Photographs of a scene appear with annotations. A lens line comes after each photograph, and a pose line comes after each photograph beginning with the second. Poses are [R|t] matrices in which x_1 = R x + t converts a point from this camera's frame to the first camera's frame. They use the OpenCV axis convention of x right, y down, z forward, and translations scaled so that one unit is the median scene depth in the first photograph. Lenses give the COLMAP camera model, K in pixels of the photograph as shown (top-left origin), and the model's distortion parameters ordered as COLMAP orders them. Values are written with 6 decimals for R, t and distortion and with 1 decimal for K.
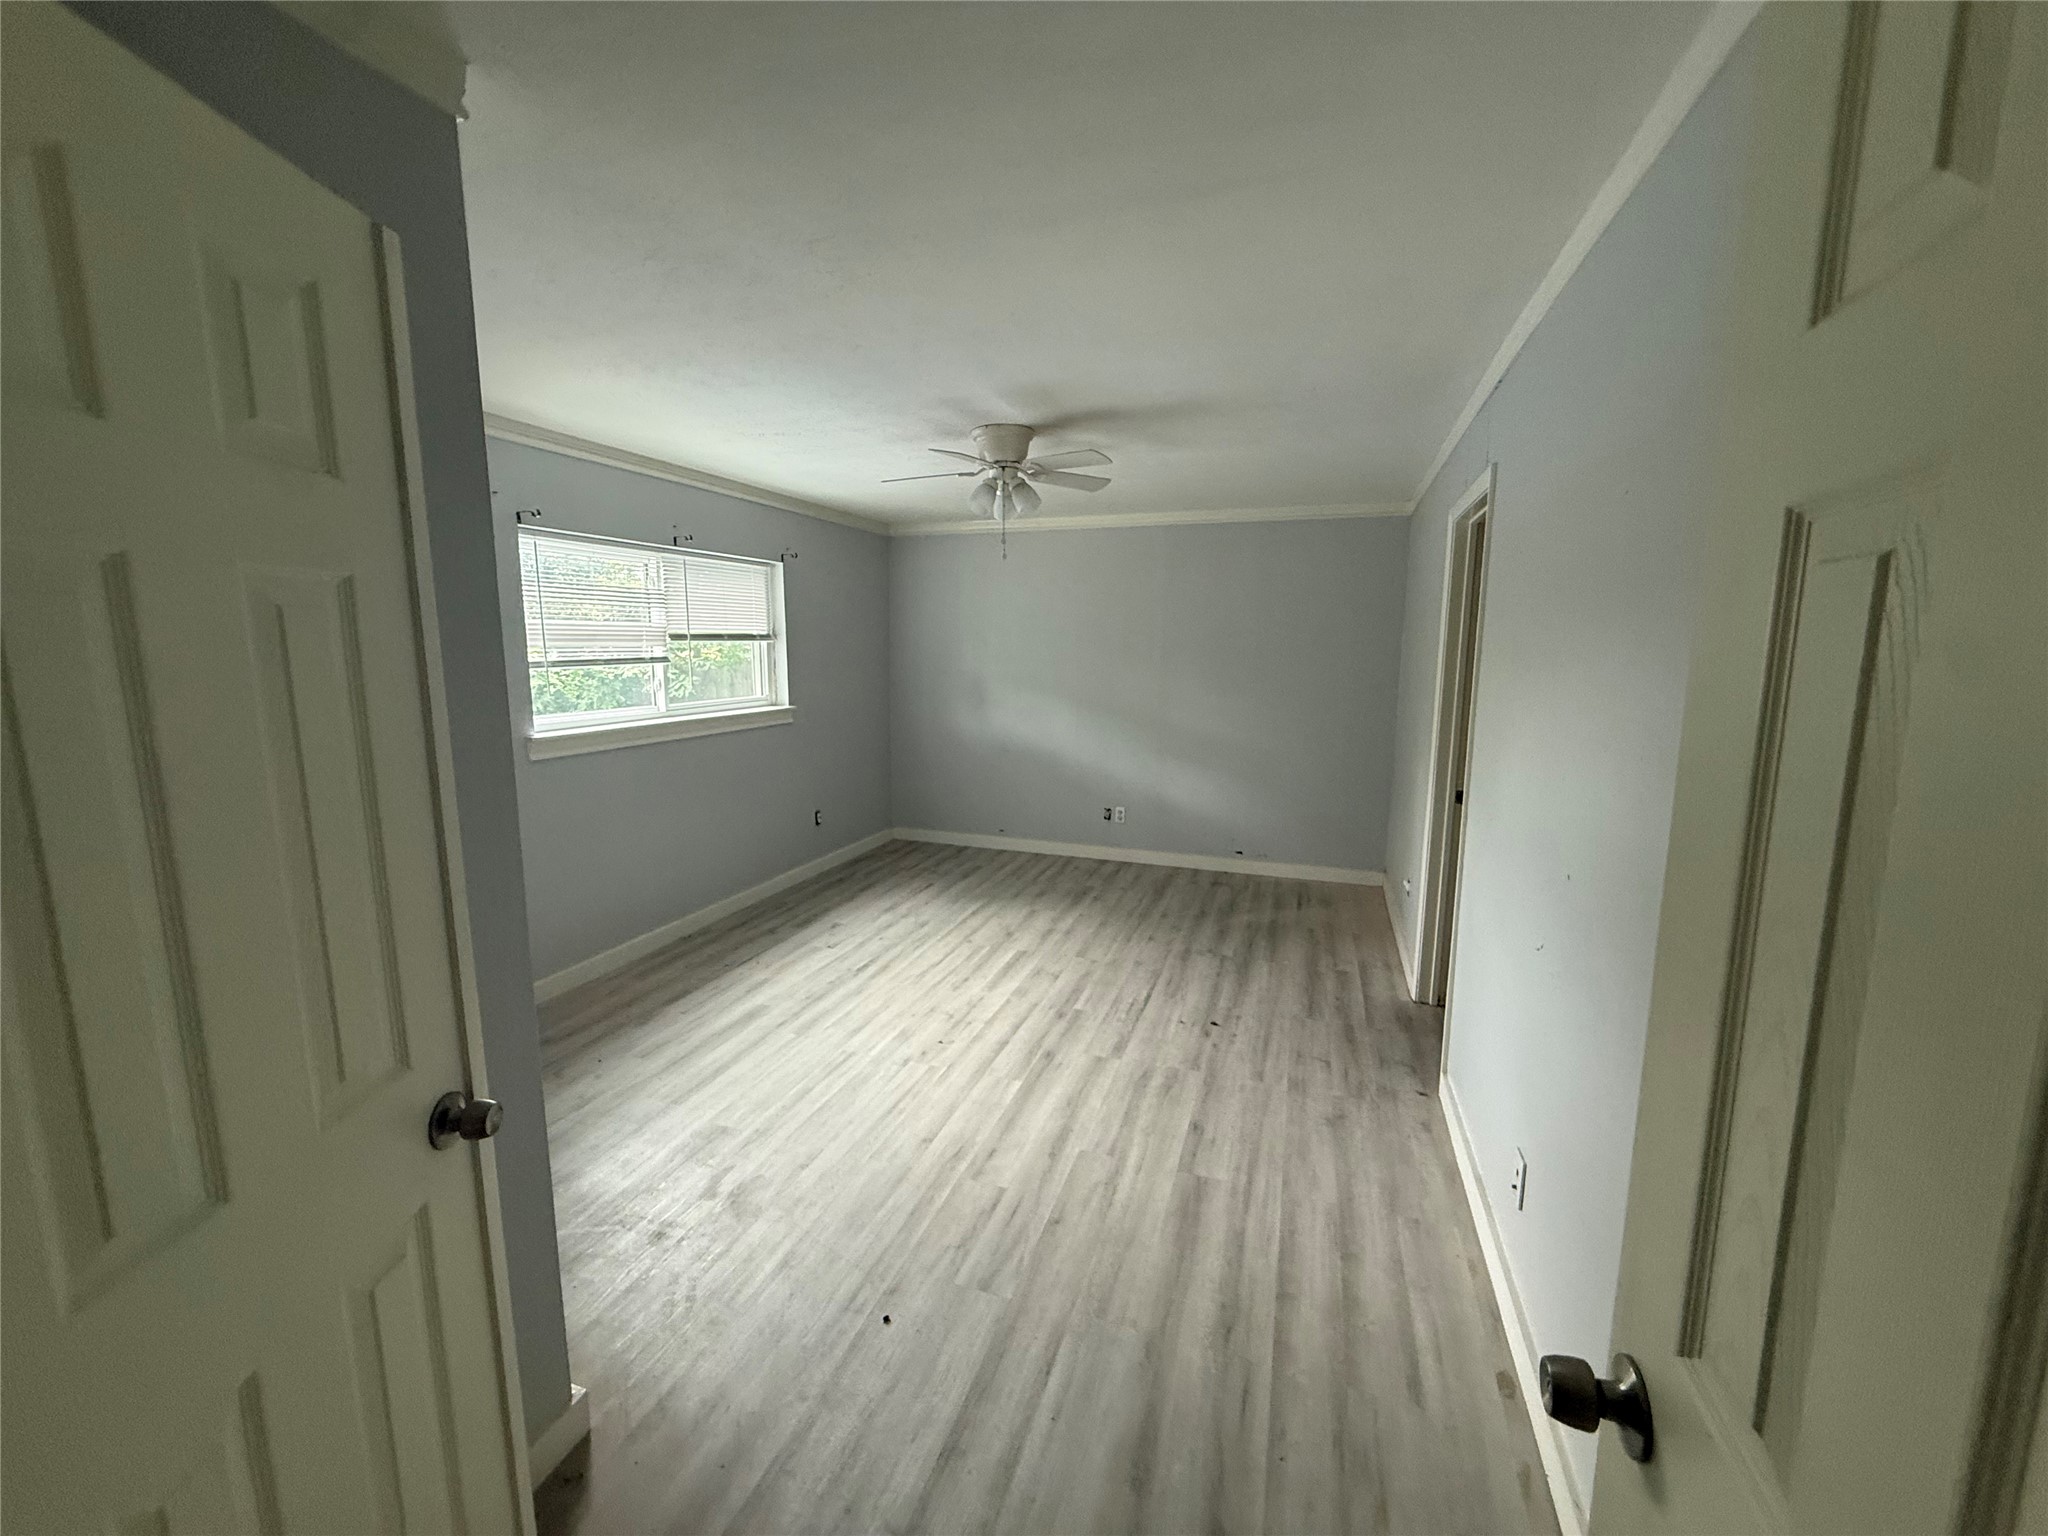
lens RADIAL K [[815.7, 0, 1020.8], [0, 815.7, 769.6], [0, 0, 1]] dist [0.001386, -0.000505]
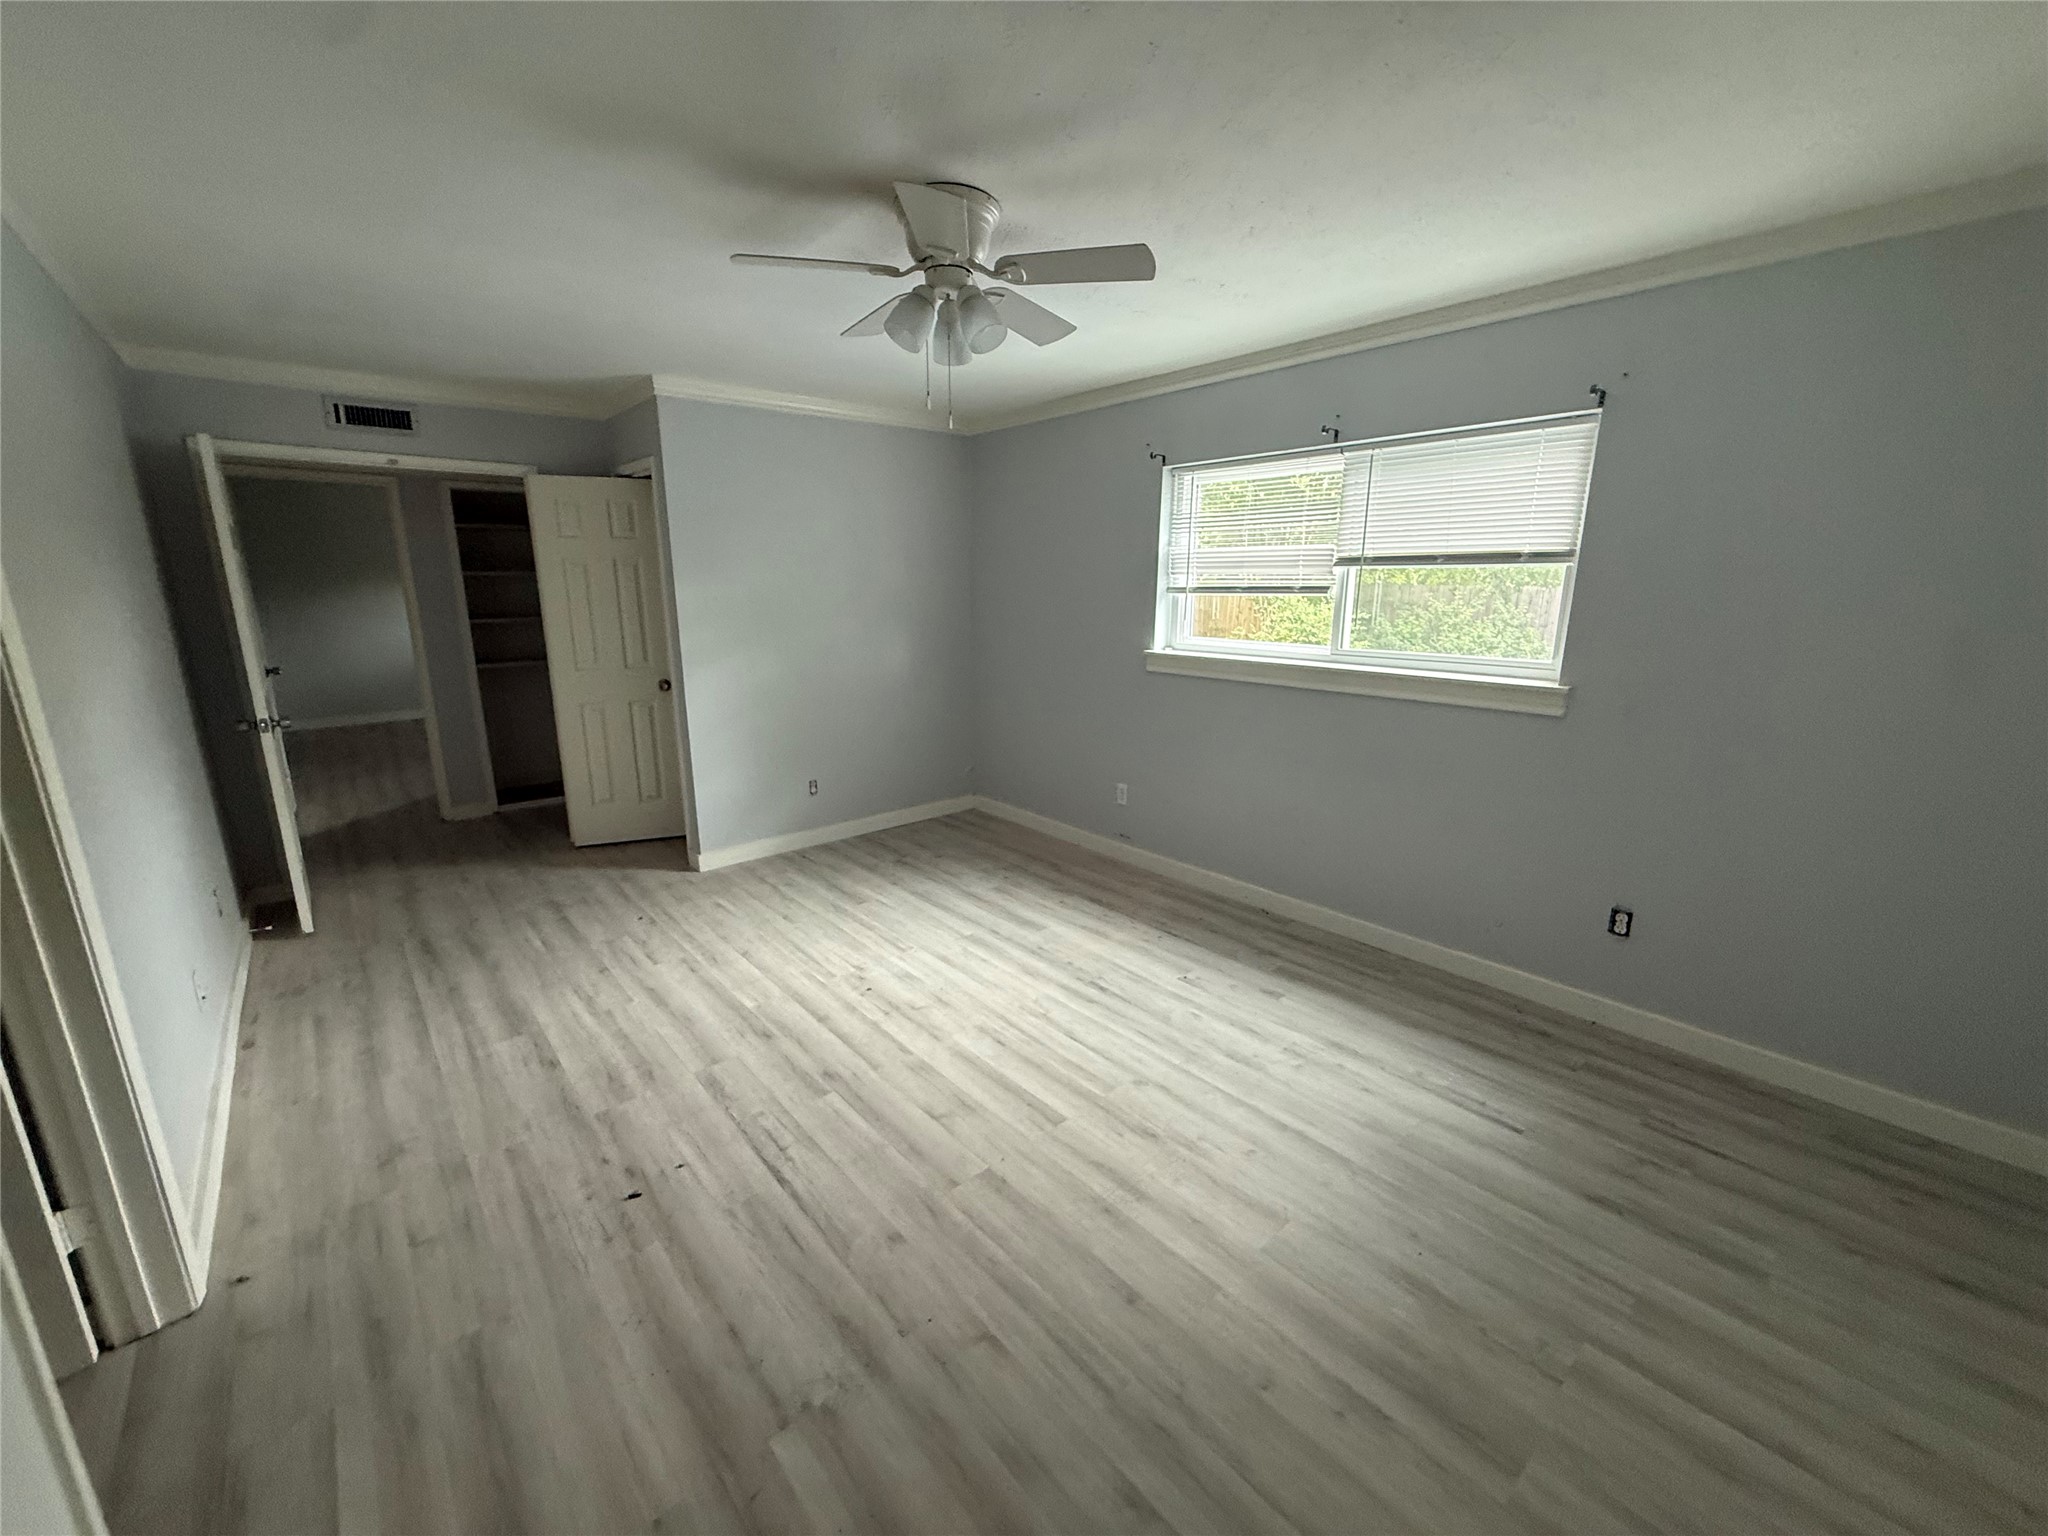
lens RADIAL K [[815.7, 0, 1020.8], [0, 815.7, 769.6], [0, 0, 1]] dist [0.001386, -0.000505]
pose [[-0.494489, 0.200061, -0.845847, 0.518853], [-0.131553, 0.944713, 0.300352, -0.202008], [0.859171, 0.259794, -0.440831, 1.359031]]
